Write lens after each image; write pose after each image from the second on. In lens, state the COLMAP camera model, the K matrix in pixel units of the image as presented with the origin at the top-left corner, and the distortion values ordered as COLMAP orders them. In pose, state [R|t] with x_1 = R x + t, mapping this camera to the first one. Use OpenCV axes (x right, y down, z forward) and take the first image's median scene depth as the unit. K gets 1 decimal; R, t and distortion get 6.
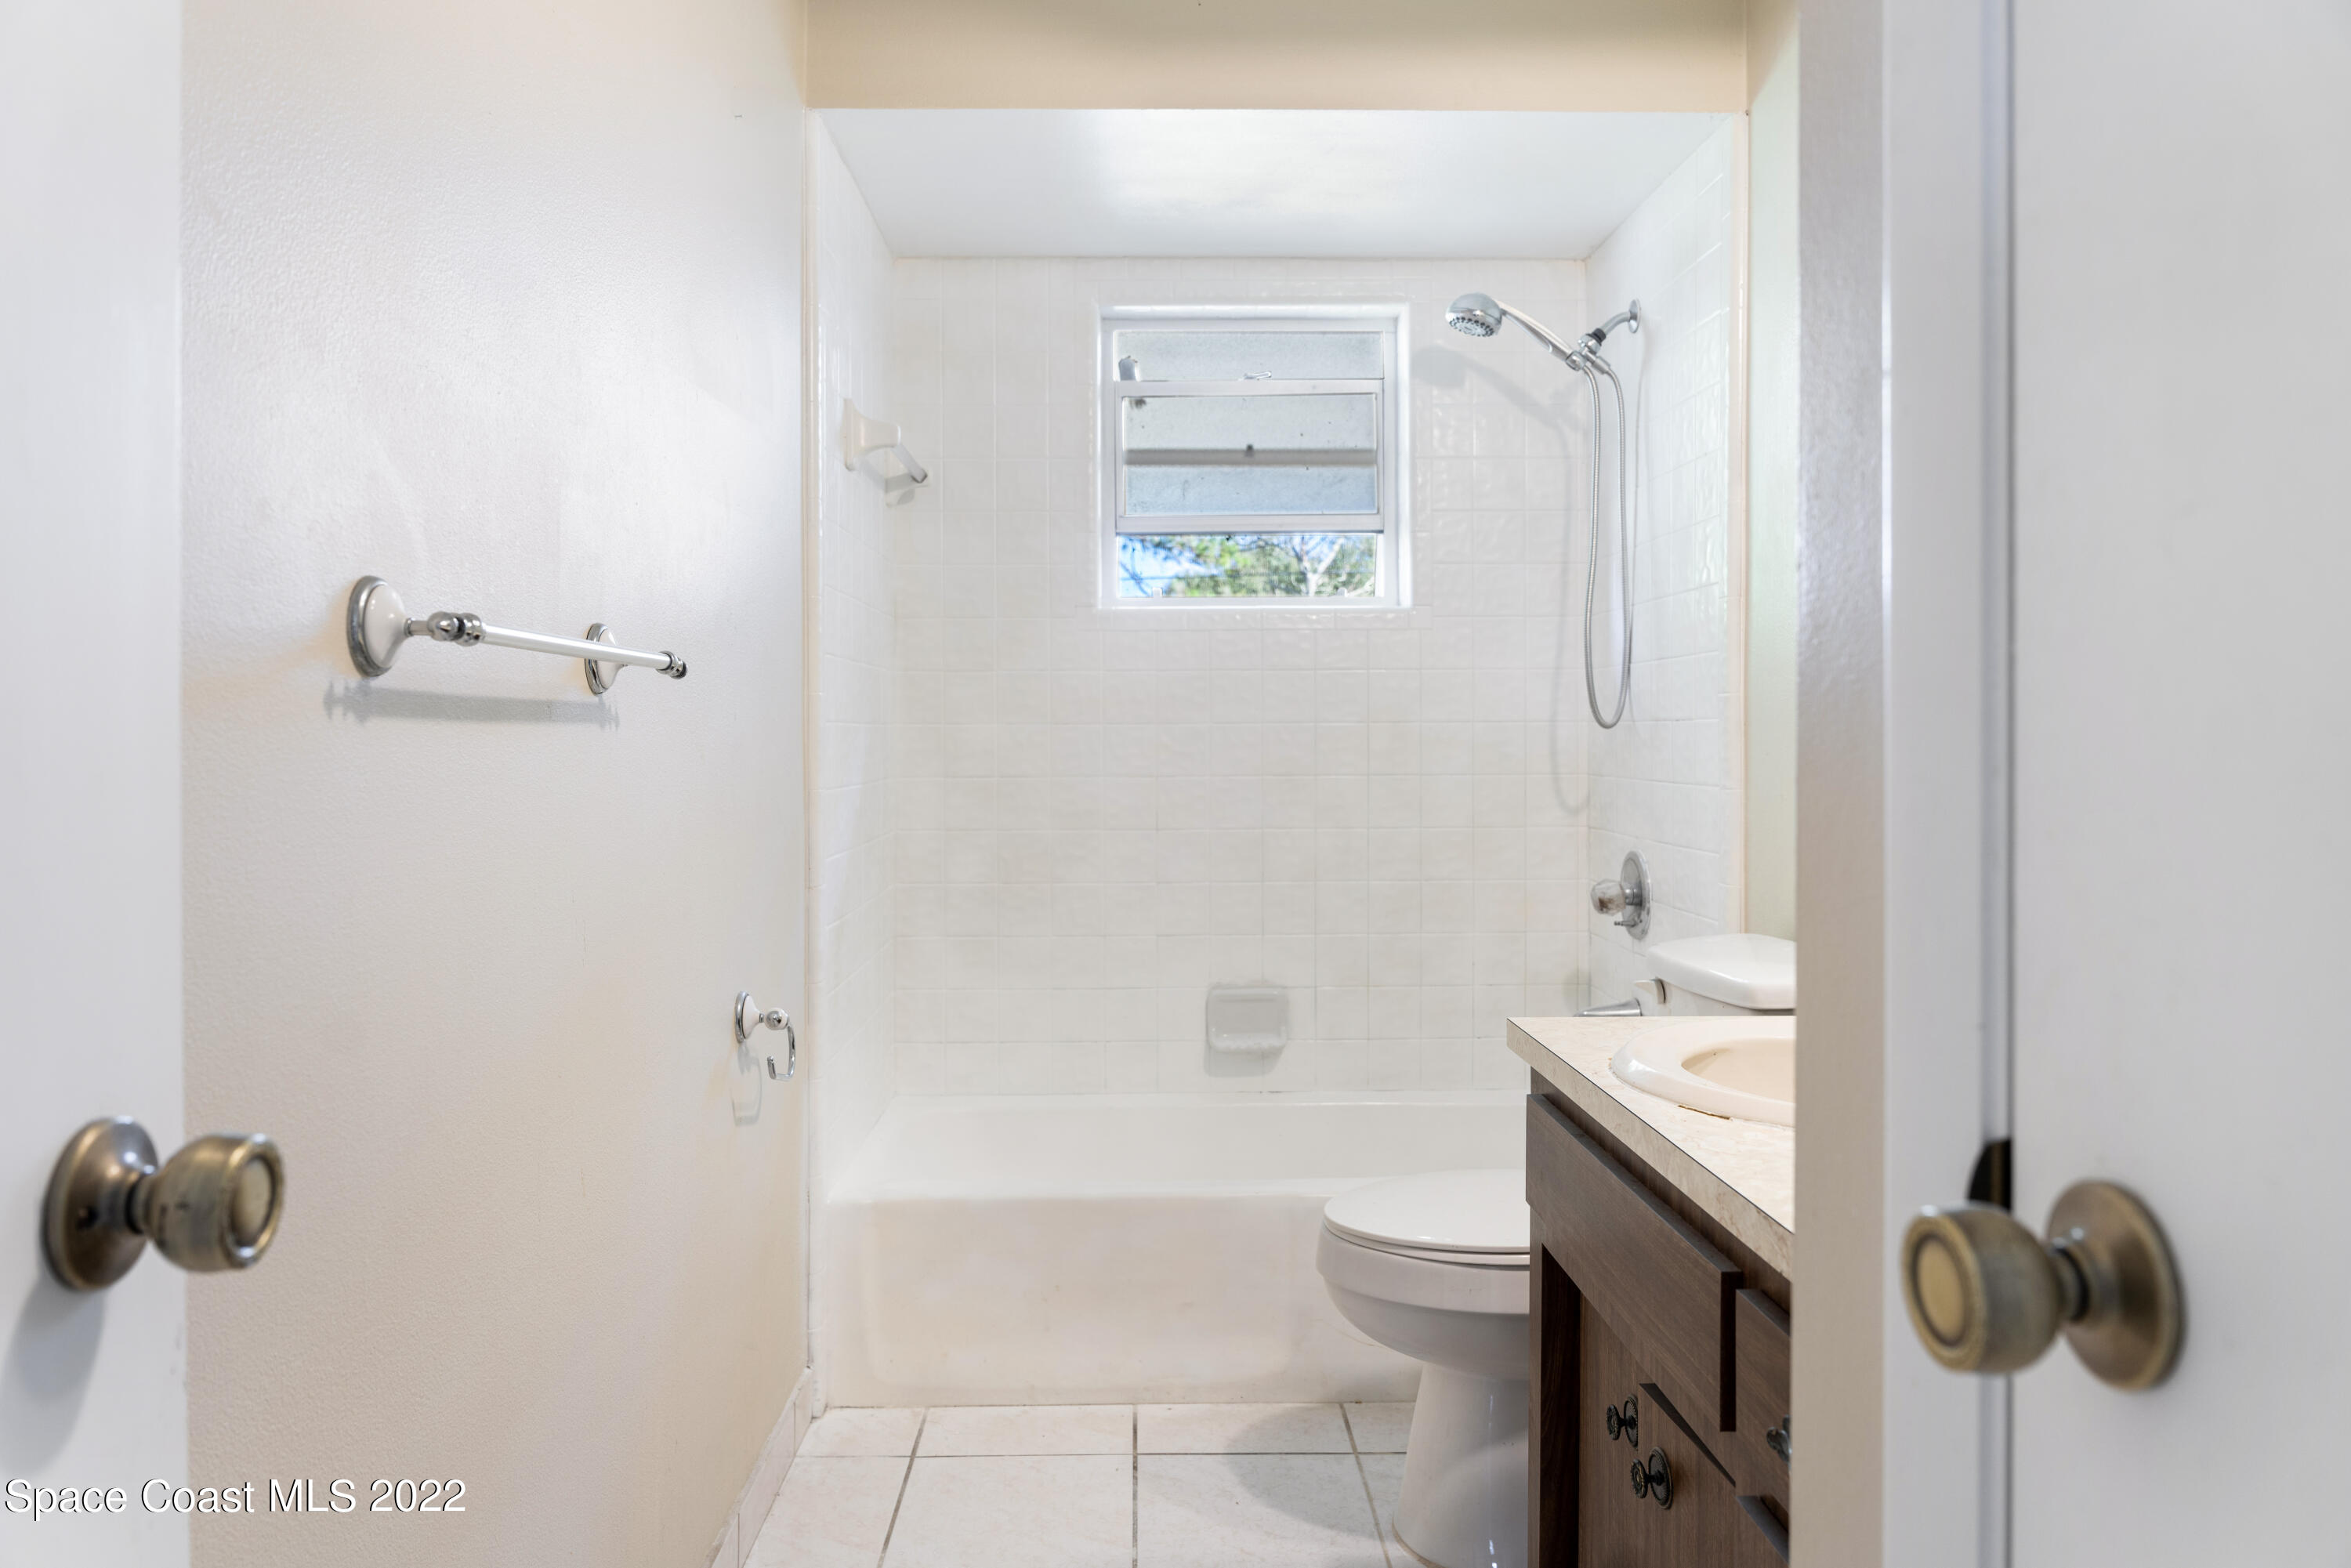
lens RADIAL K [[1591.8, 0, 1176.7], [0, 1591.8, 745.5], [0, 0, 1]] dist [-0.007249, -0.005202]
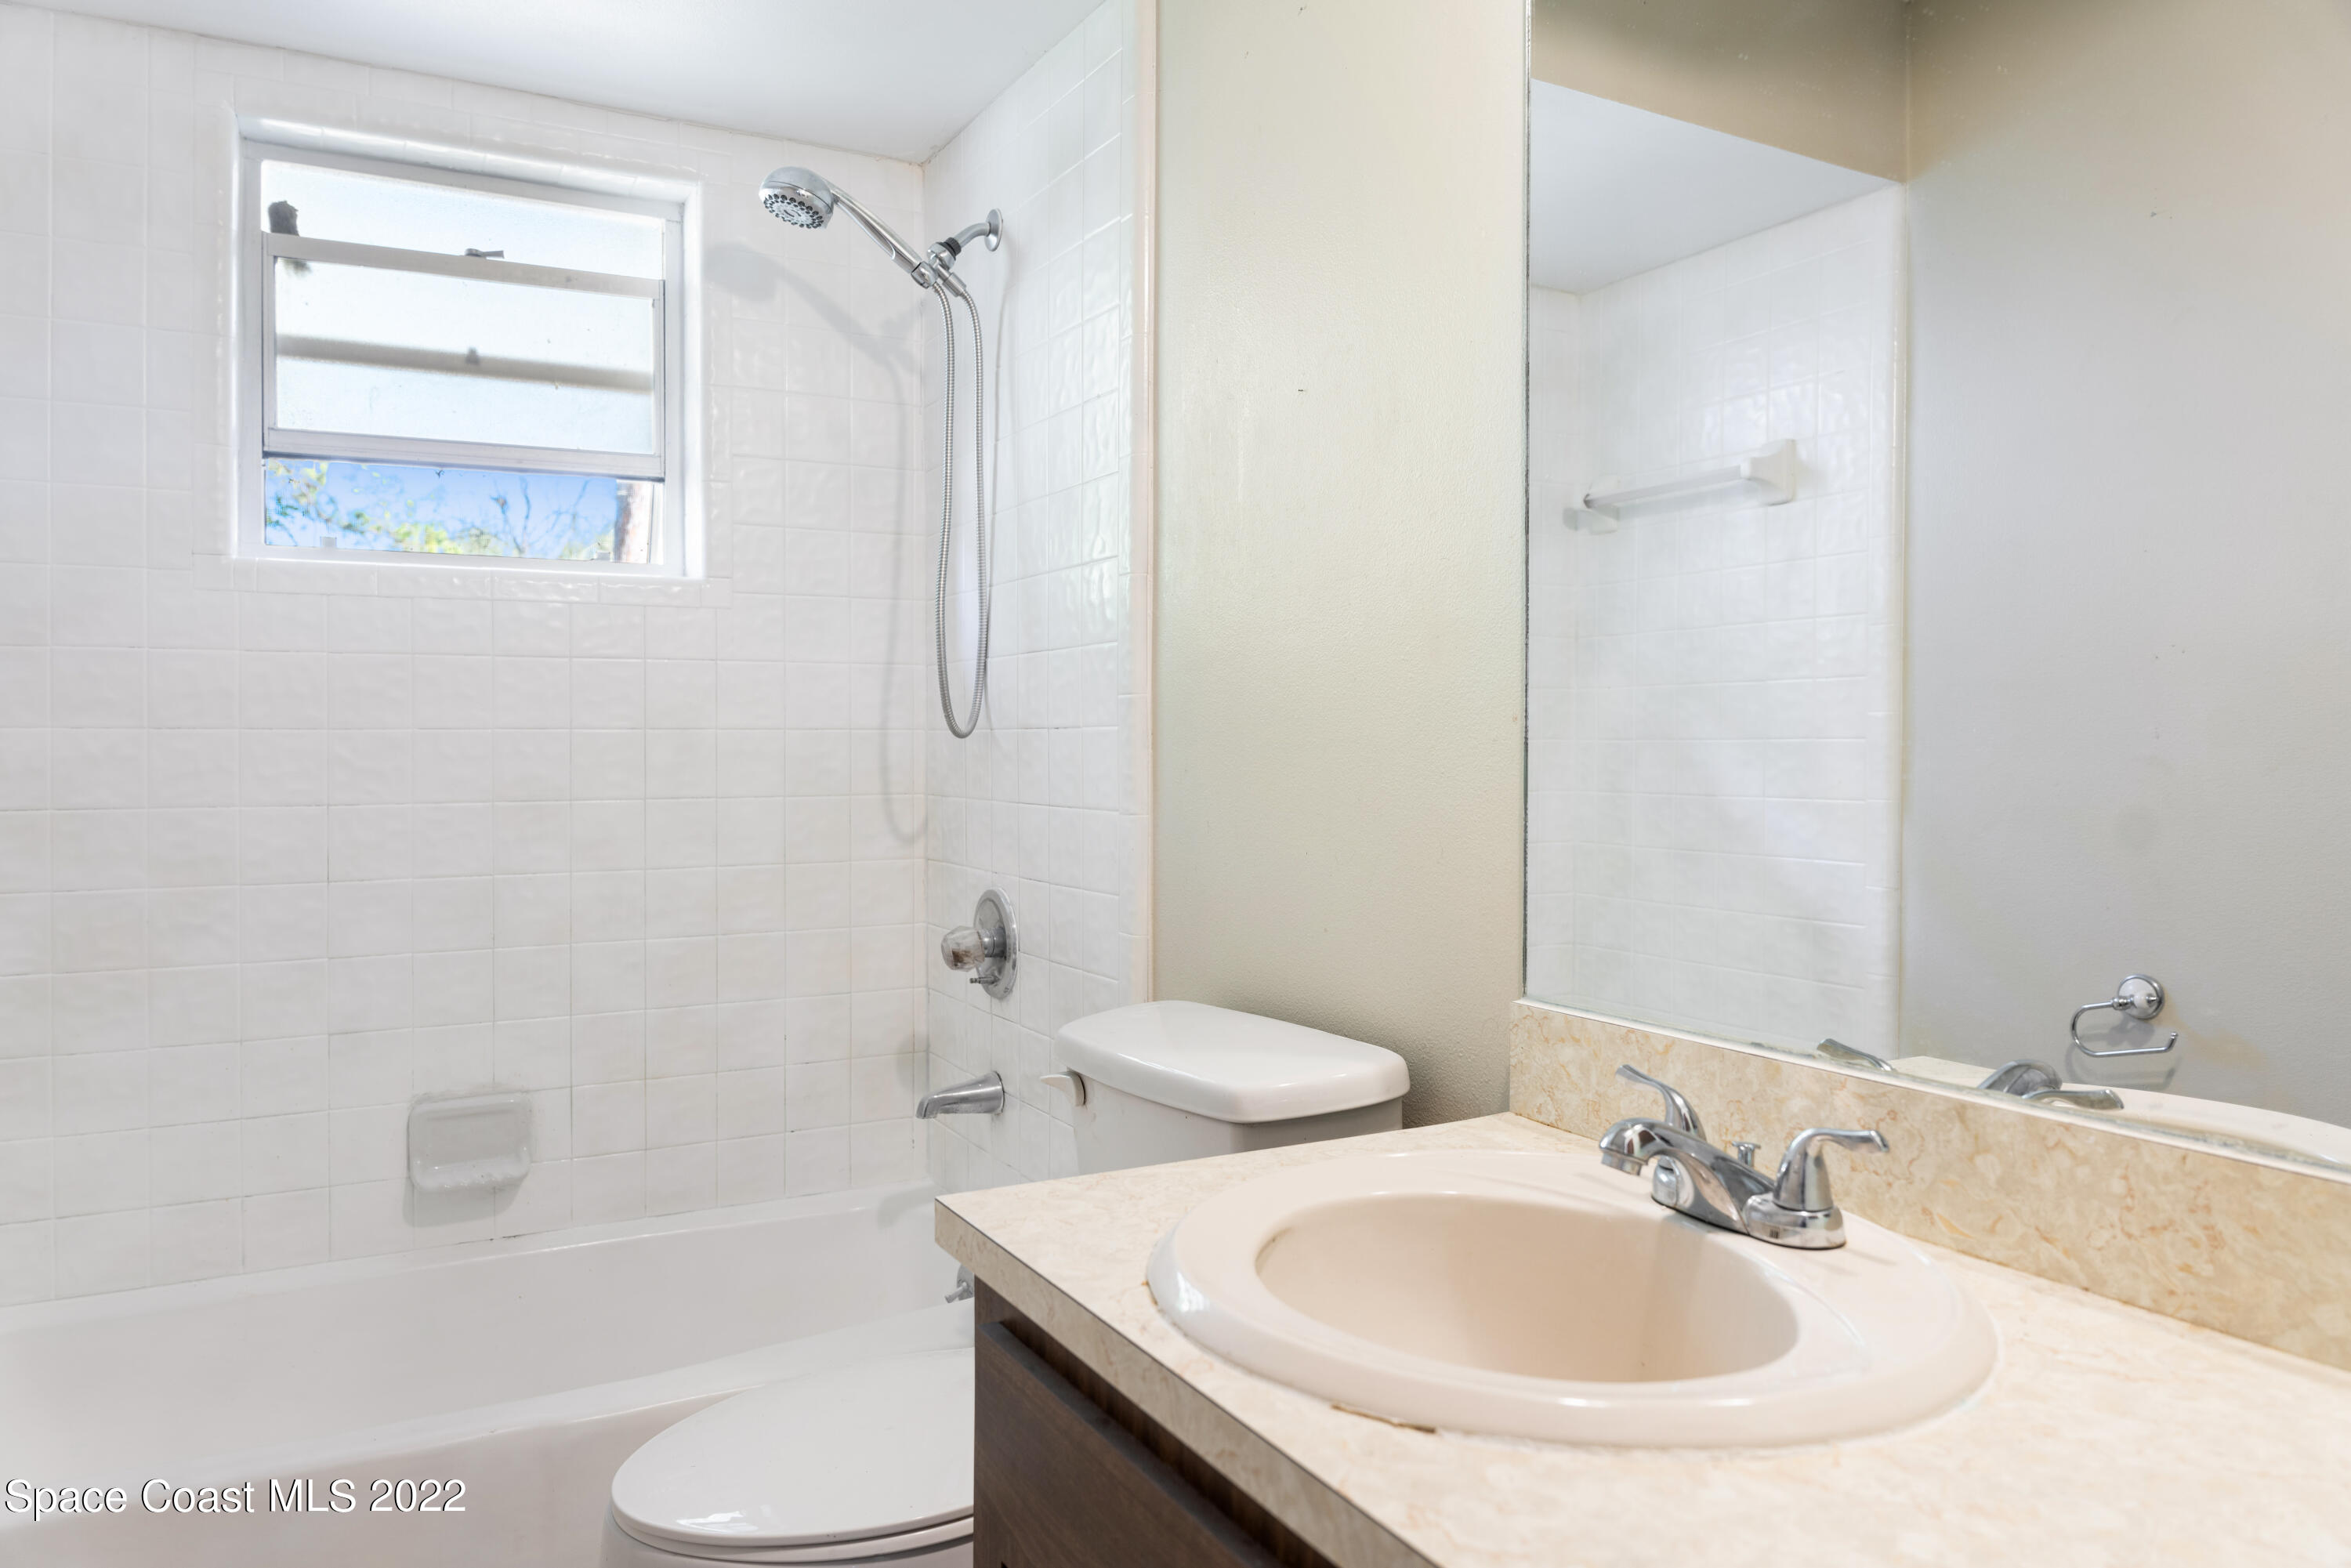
lens RADIAL K [[1591.8, 0, 1176.7], [0, 1591.8, 745.5], [0, 0, 1]] dist [-0.007249, -0.005202]
pose [[0.891960, 0.001378, 0.452113, 0.004409], [0.001120, 0.999986, -0.005258, -0.002448], [-0.452114, 0.005196, 0.891945, 0.219111]]
